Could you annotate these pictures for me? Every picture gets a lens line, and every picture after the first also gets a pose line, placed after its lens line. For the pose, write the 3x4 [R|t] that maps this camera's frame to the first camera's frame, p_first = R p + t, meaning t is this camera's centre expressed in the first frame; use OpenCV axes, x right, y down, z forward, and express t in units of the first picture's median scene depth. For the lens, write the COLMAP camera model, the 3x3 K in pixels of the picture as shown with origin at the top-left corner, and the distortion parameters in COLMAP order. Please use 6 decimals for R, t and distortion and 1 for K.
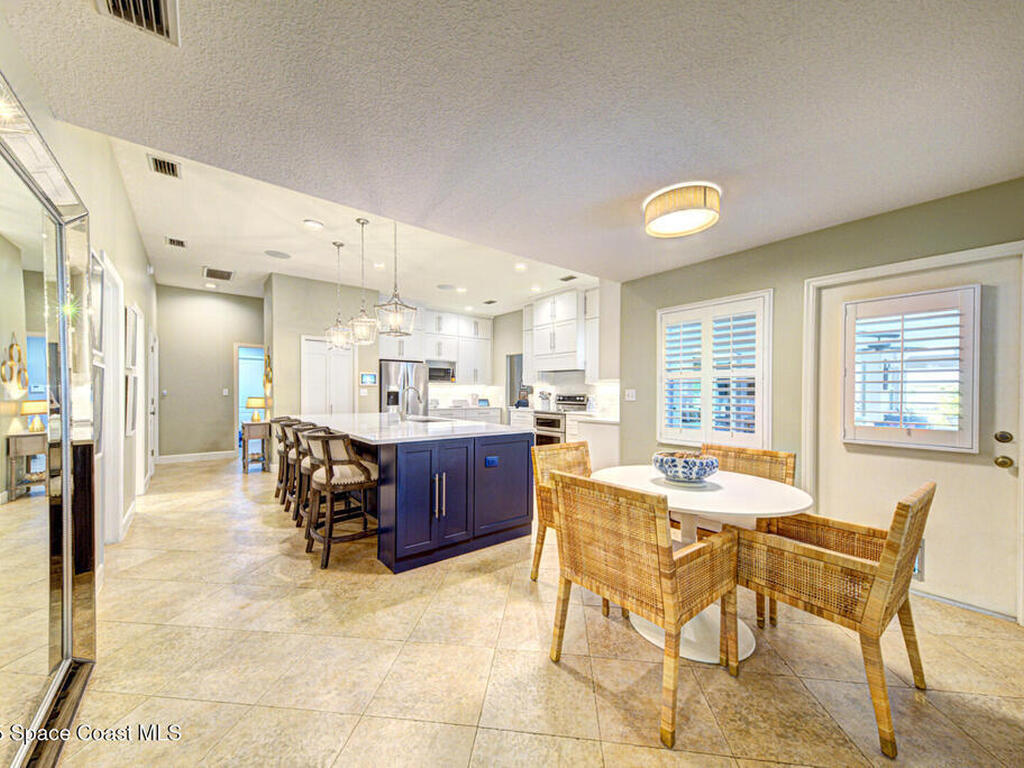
lens RADIAL K [[394.4, 0, 513.5], [0, 394.4, 395.4], [0, 0, 1]] dist [0.000412, -0.000131]
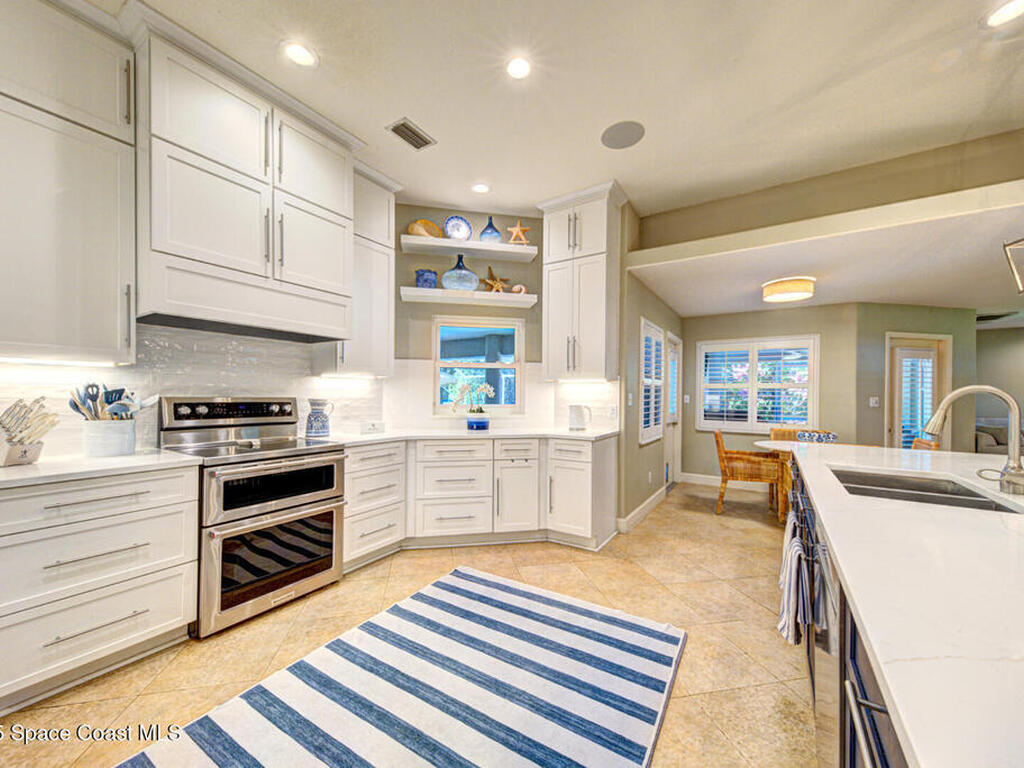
lens RADIAL K [[394.4, 0, 513.5], [0, 394.4, 395.4], [0, 0, 1]] dist [0.000412, -0.000131]
pose [[-0.290169, -0.013778, 0.956876, -0.347344], [-0.007108, 0.999900, 0.012242, -0.014514], [-0.956949, -0.003249, -0.290237, 1.118239]]
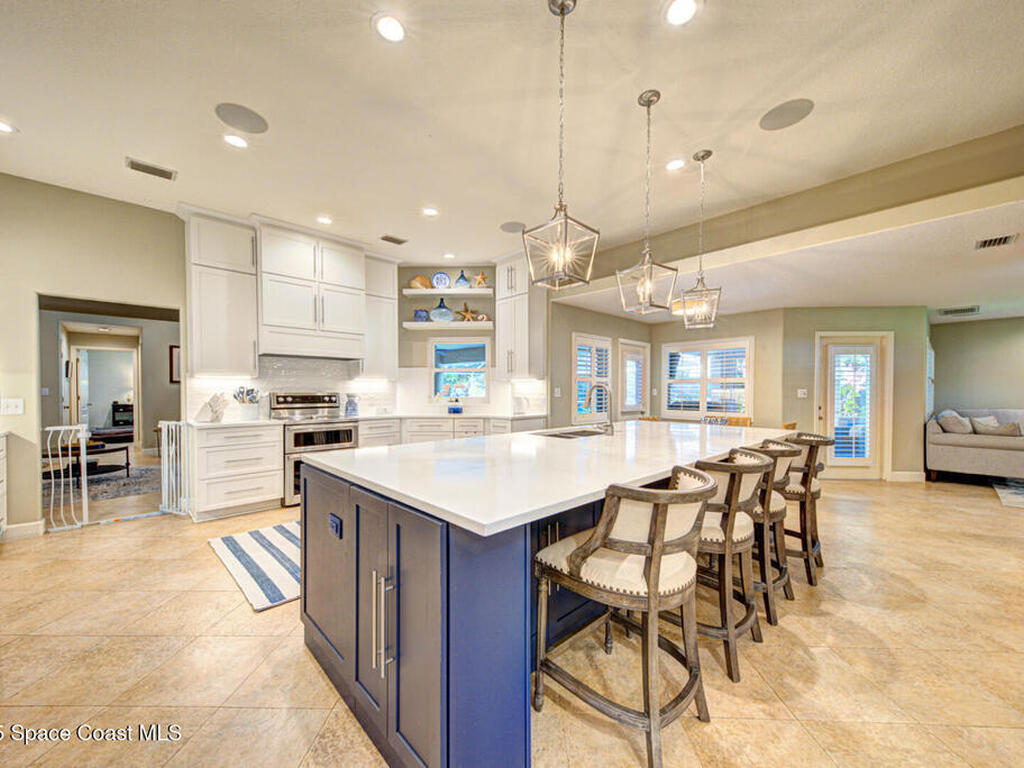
lens RADIAL K [[394.4, 0, 513.5], [0, 394.4, 395.4], [0, 0, 1]] dist [0.000412, -0.000131]
pose [[-0.070297, -0.022101, 0.997281, -0.698254], [0.004053, 0.999740, 0.022441, -0.015759], [-0.997518, 0.005620, -0.070189, 0.905750]]
